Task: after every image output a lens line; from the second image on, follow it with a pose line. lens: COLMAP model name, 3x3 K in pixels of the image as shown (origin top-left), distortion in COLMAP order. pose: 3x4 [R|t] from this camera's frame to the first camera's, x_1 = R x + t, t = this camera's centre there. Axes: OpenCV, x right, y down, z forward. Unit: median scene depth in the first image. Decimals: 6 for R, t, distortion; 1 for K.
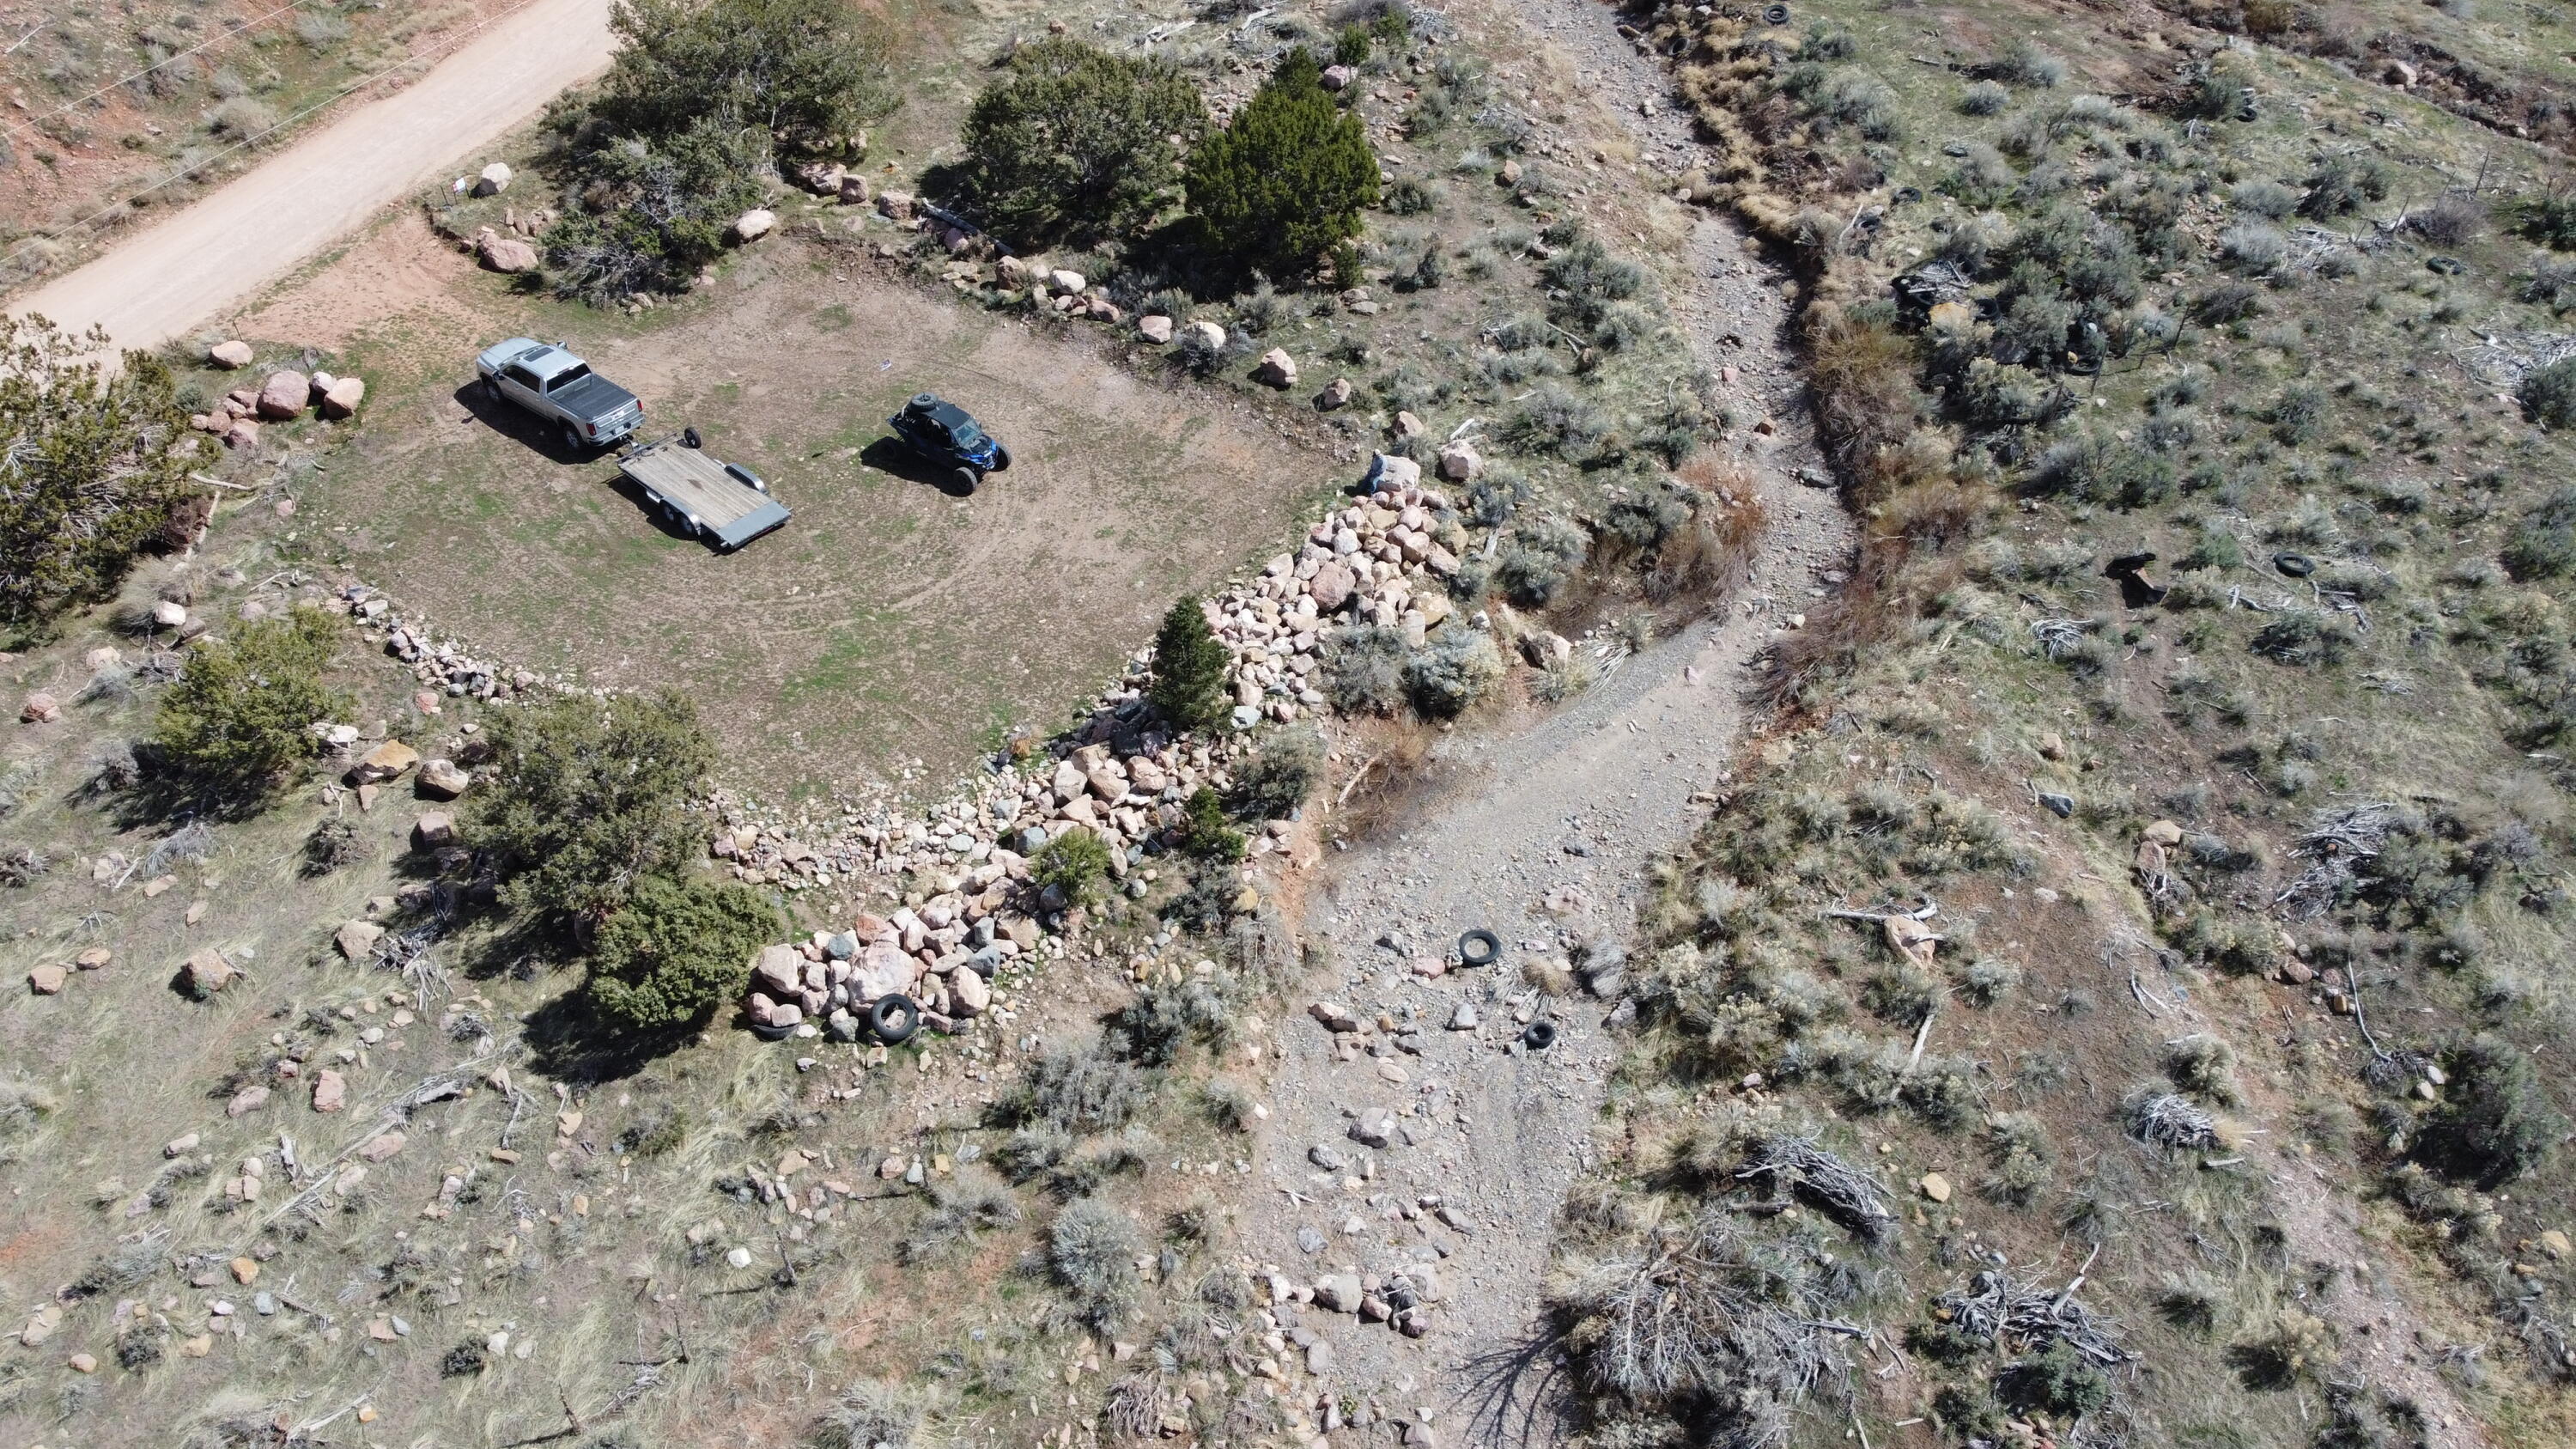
lens RADIAL K [[1954.0, 0, 1279.1], [0, 1954.0, 712.6], [0, 0, 1]] dist [0.000003, -0.008947]
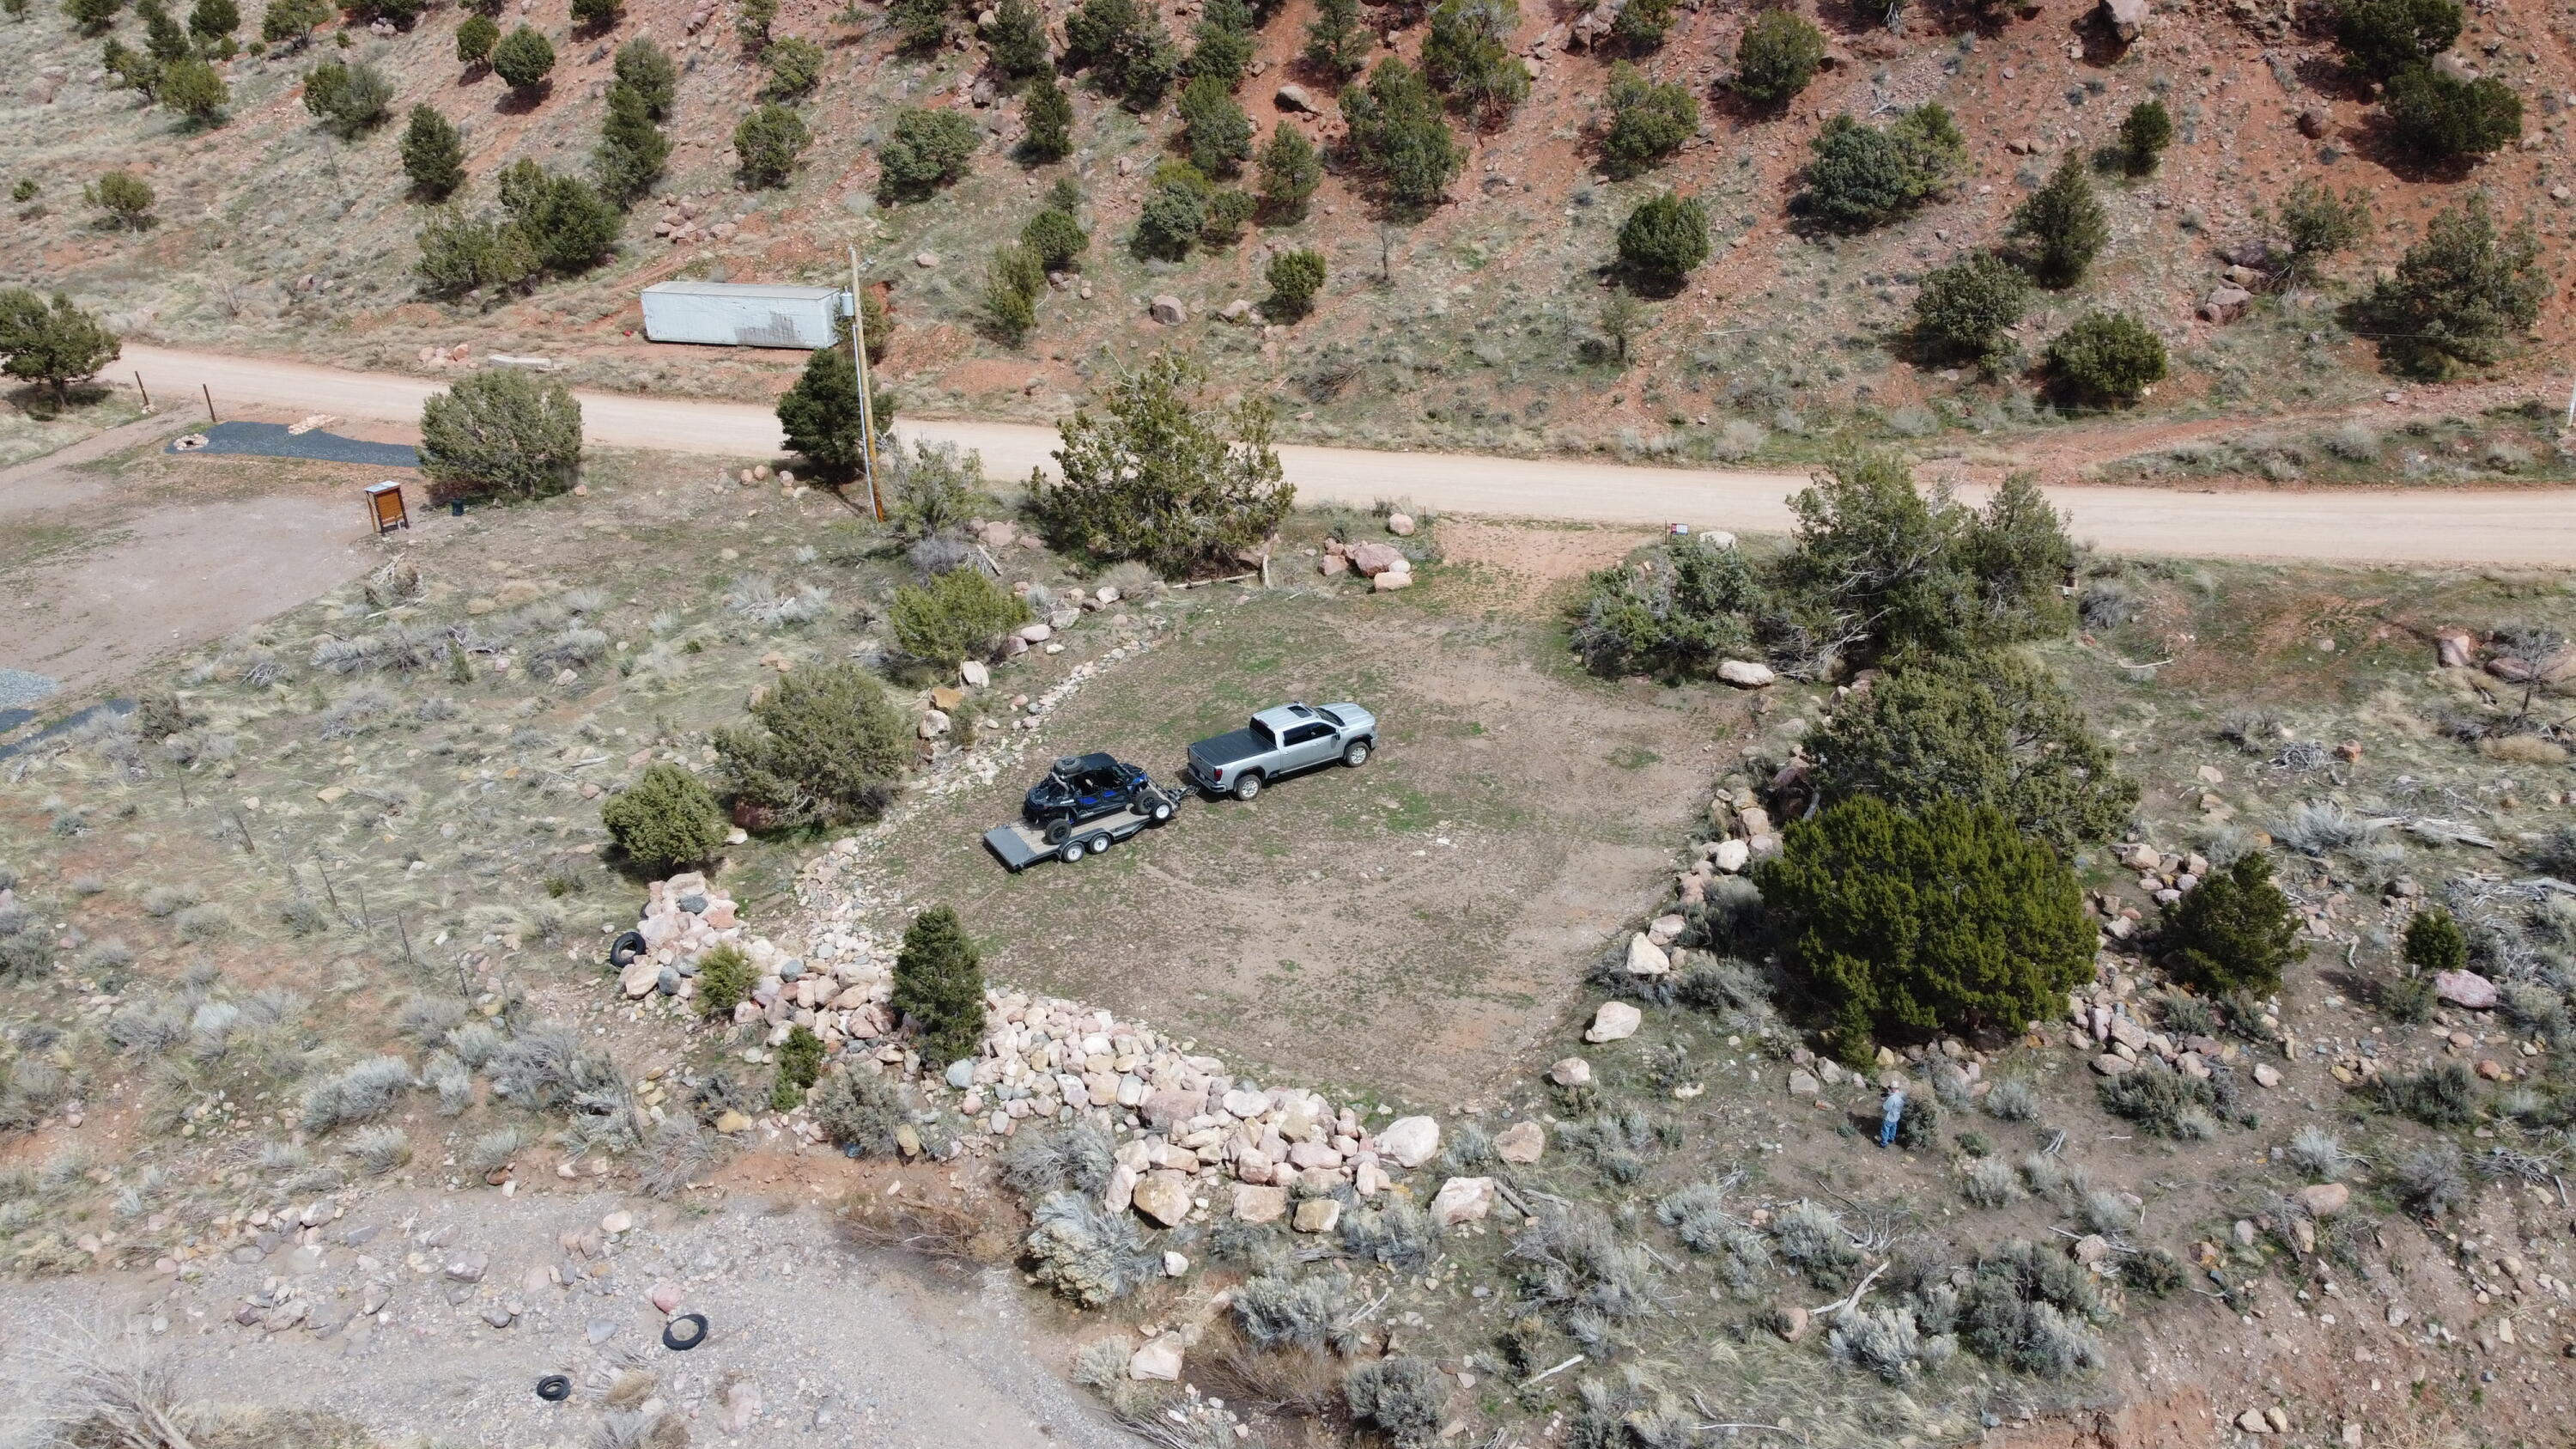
lens RADIAL K [[1954.0, 0, 1274.4], [0, 1954.0, 718.0], [0, 0, 1]] dist [0.000003, -0.008947]
pose [[0.109060, 0.449094, -0.886803, 0.653922], [-0.642103, 0.712853, 0.282036, -0.417375], [0.758821, 0.538660, 0.366109, 0.576596]]
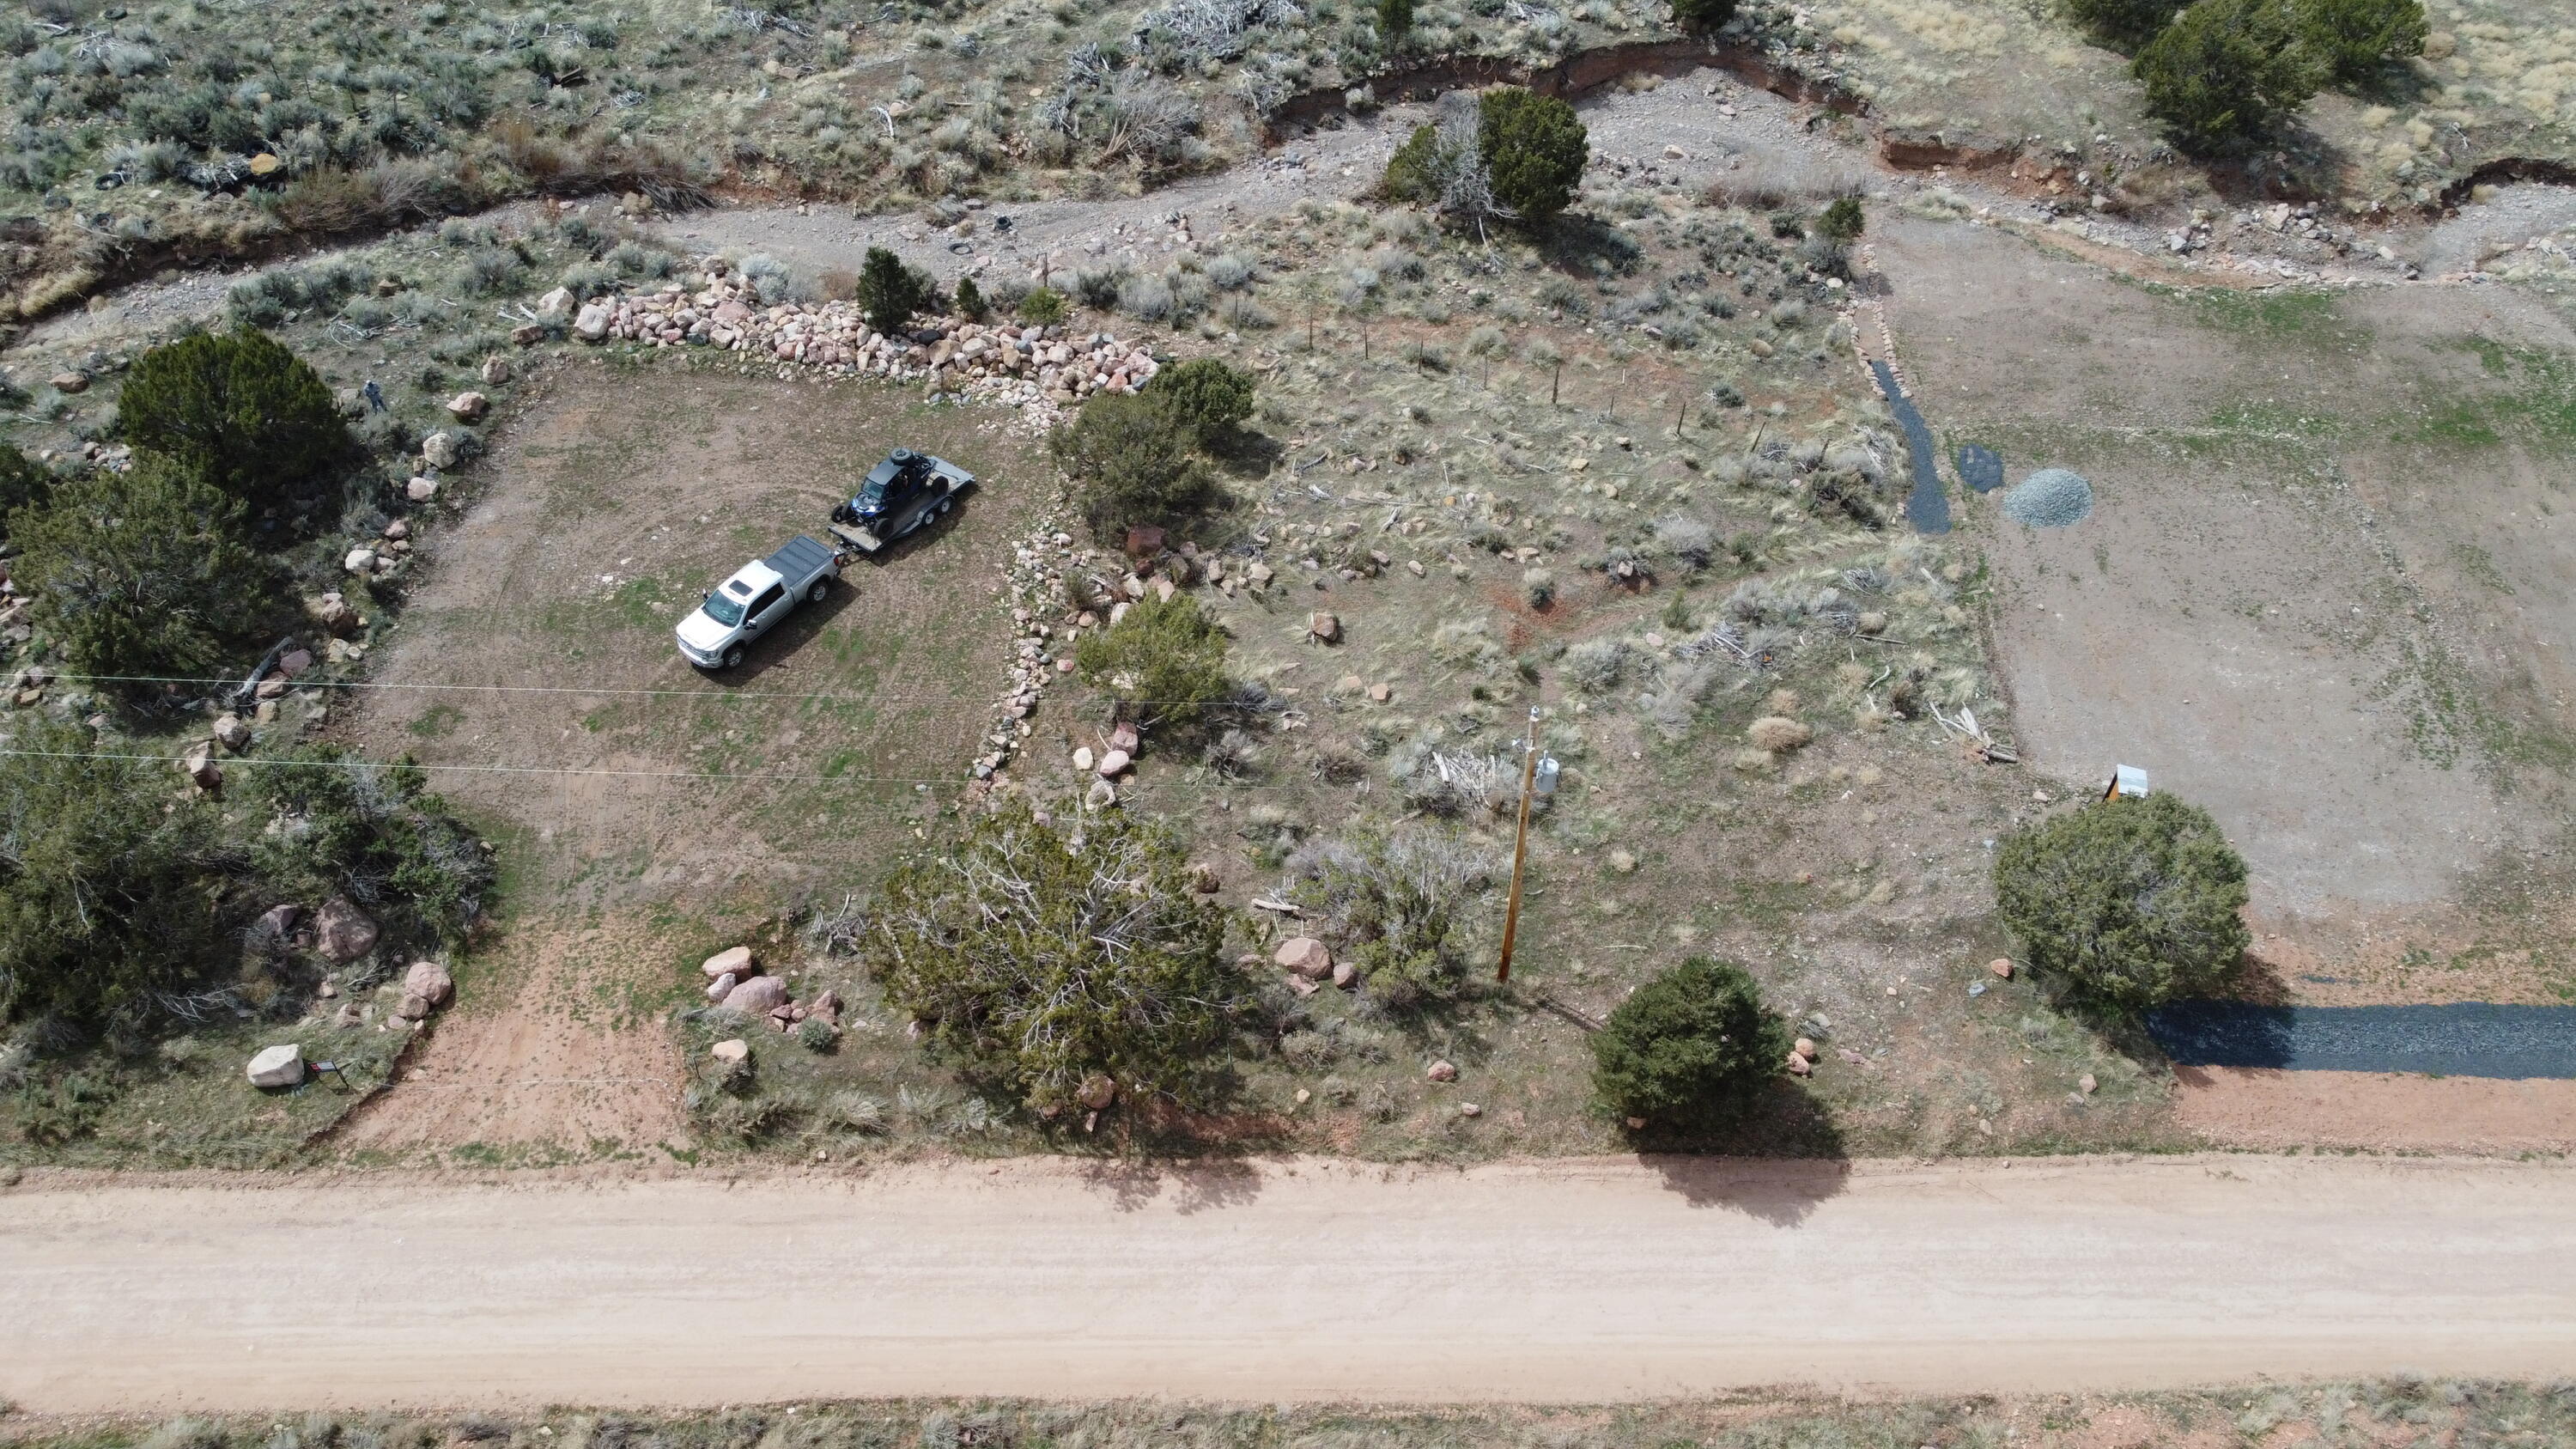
lens RADIAL K [[1954.0, 0, 1277.5], [0, 1954.0, 705.8], [0, 0, 1]] dist [0.000003, -0.008947]
pose [[-0.483787, -0.641420, 0.595424, -1.141329], [0.570033, 0.285301, 0.770497, -0.811390], [-0.664088, 0.712168, 0.227606, 0.550084]]
